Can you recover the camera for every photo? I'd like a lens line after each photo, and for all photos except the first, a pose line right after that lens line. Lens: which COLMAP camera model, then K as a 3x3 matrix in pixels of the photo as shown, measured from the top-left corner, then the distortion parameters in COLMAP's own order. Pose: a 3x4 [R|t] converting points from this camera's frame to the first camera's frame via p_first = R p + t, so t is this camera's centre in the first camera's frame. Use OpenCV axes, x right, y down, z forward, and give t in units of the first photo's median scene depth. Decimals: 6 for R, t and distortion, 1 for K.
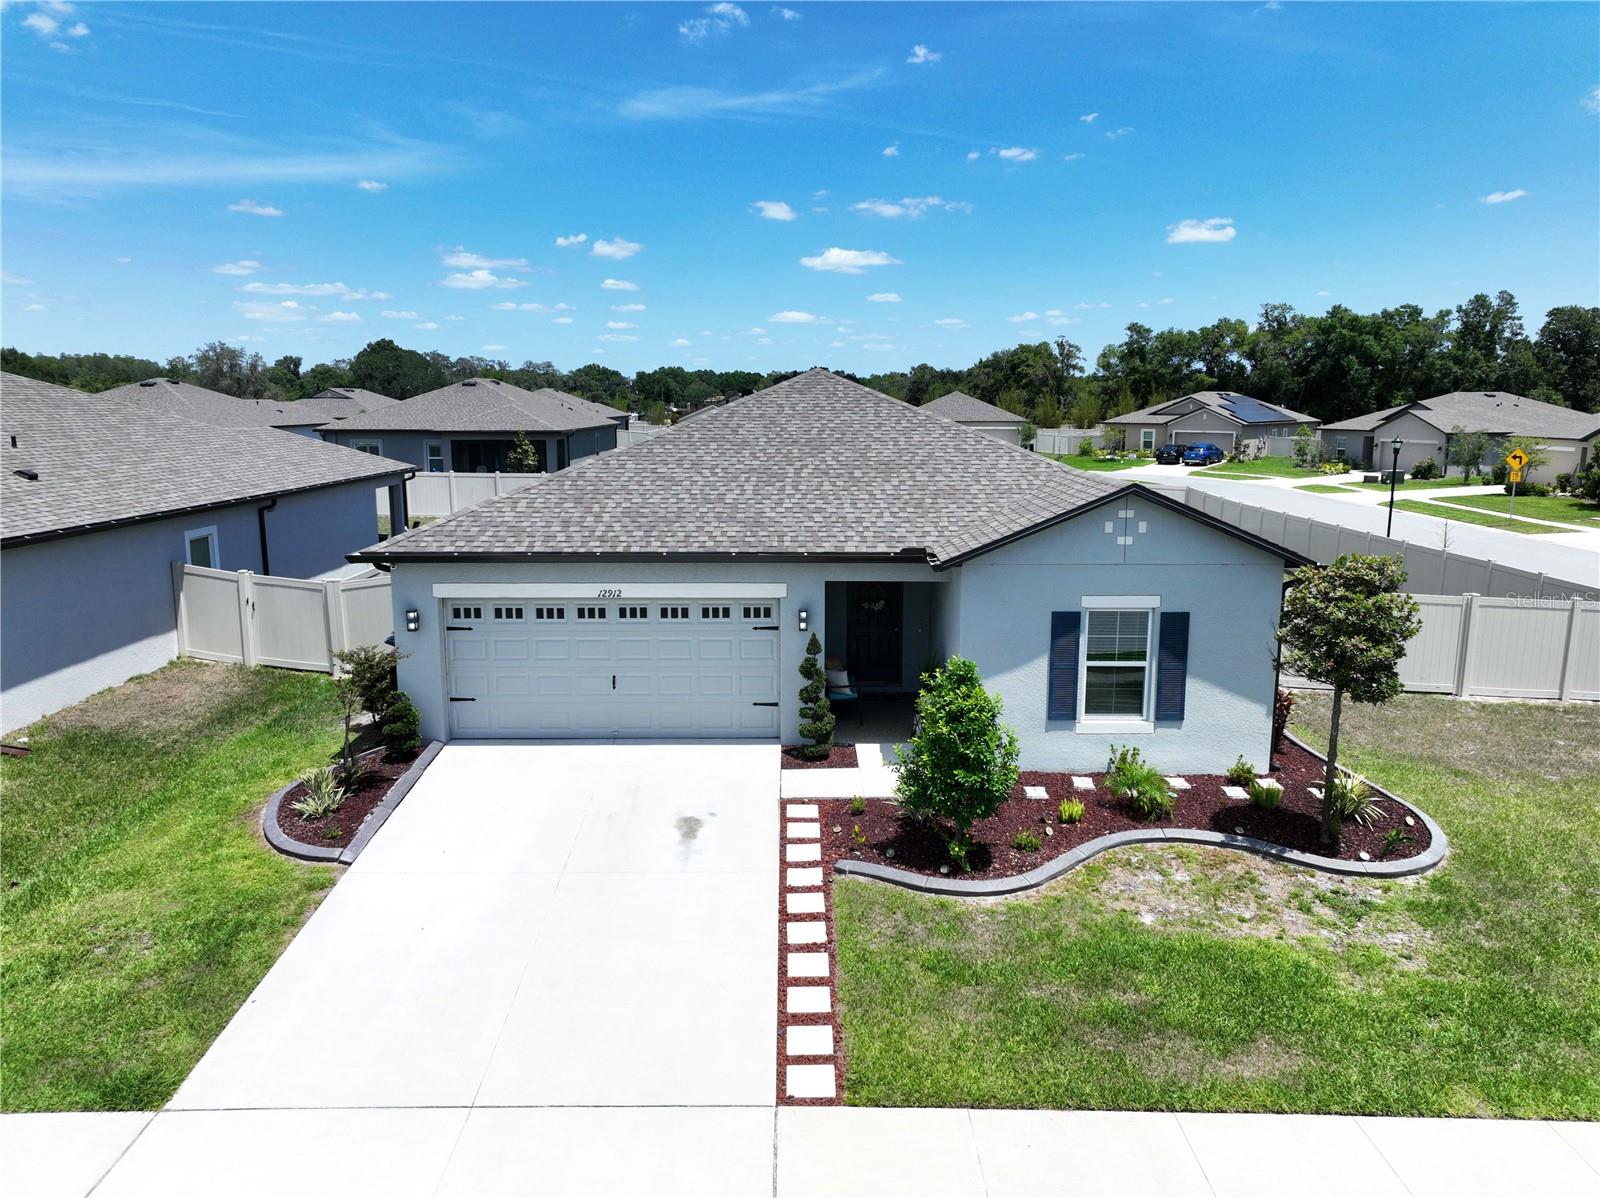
lens RADIAL K [[1136.0, 0, 800.0], [0, 1136.0, 599.0], [0, 0, 1]] dist [0.003527, 0.007801]
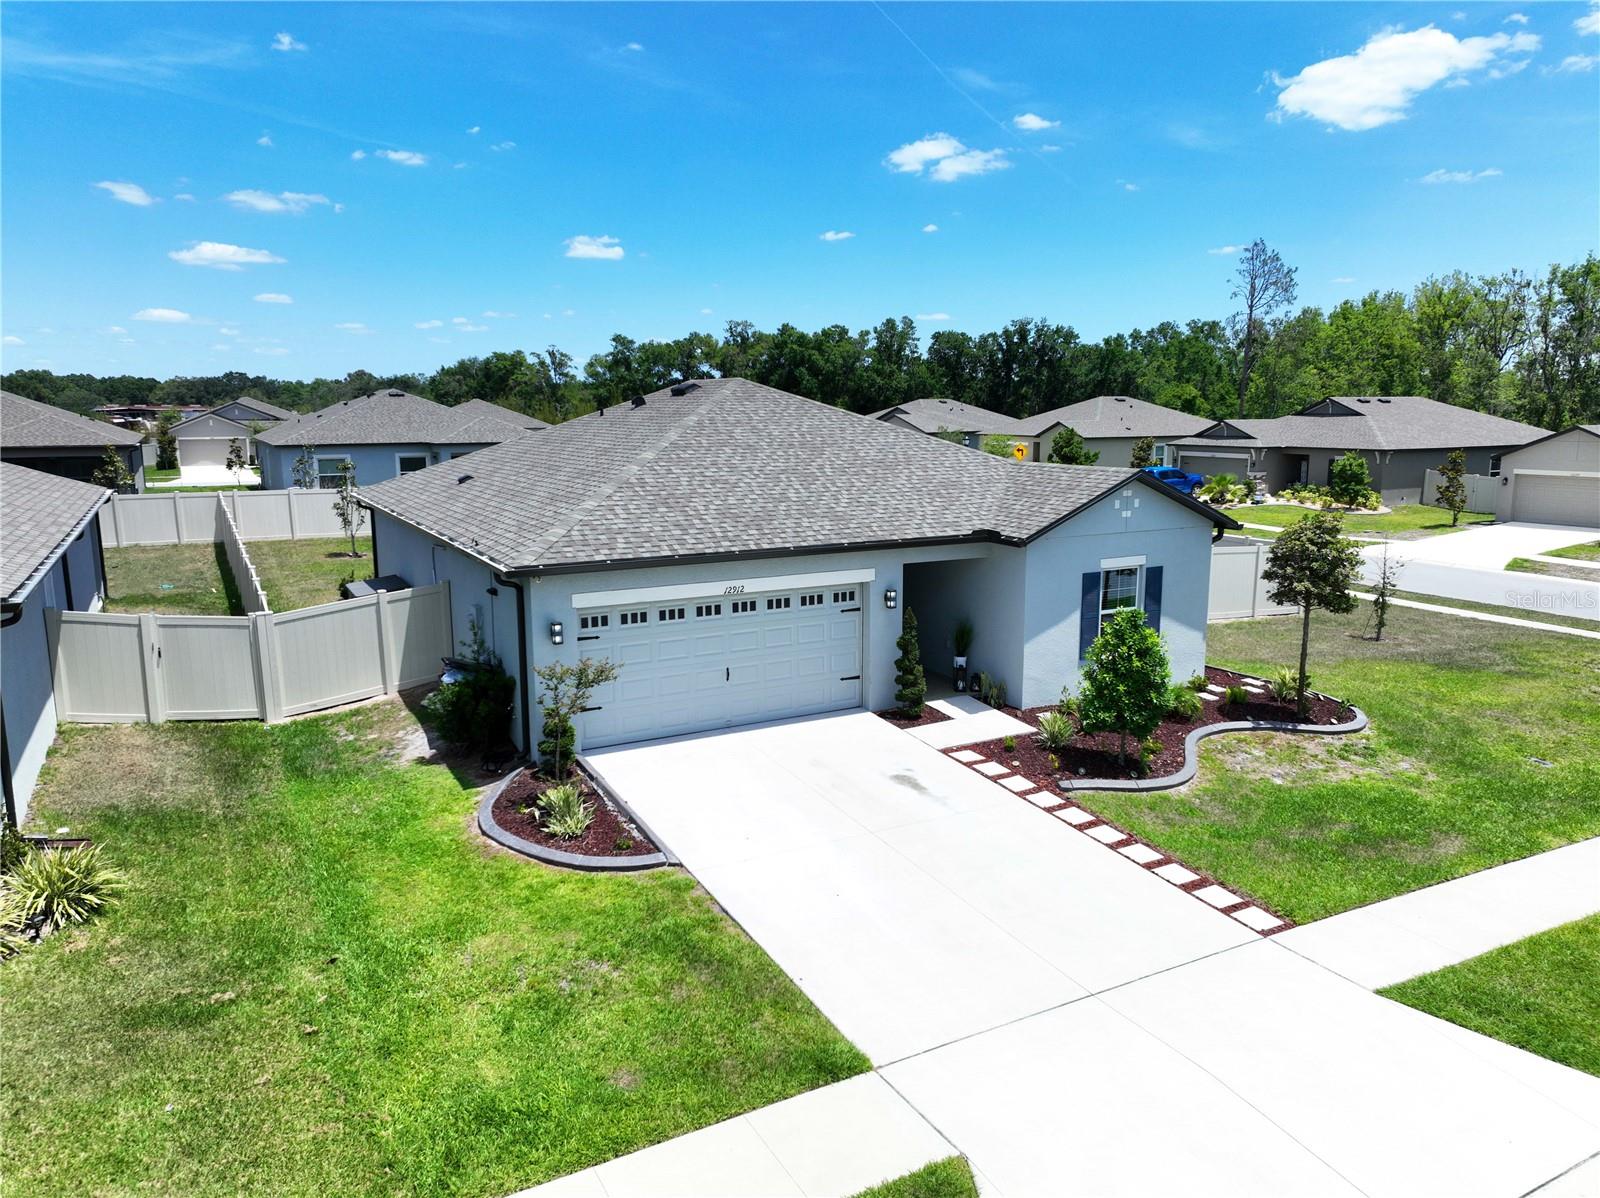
lens RADIAL K [[1111.3, 0, 800.0], [0, 1111.3, 599.0], [0, 0, 1]] dist [0.005894, 0.002125]
pose [[0.881041, -0.085432, 0.465261, -0.594391], [0.086593, 0.996064, 0.018922, -0.010563], [-0.465046, 0.023617, 0.884971, 0.051939]]
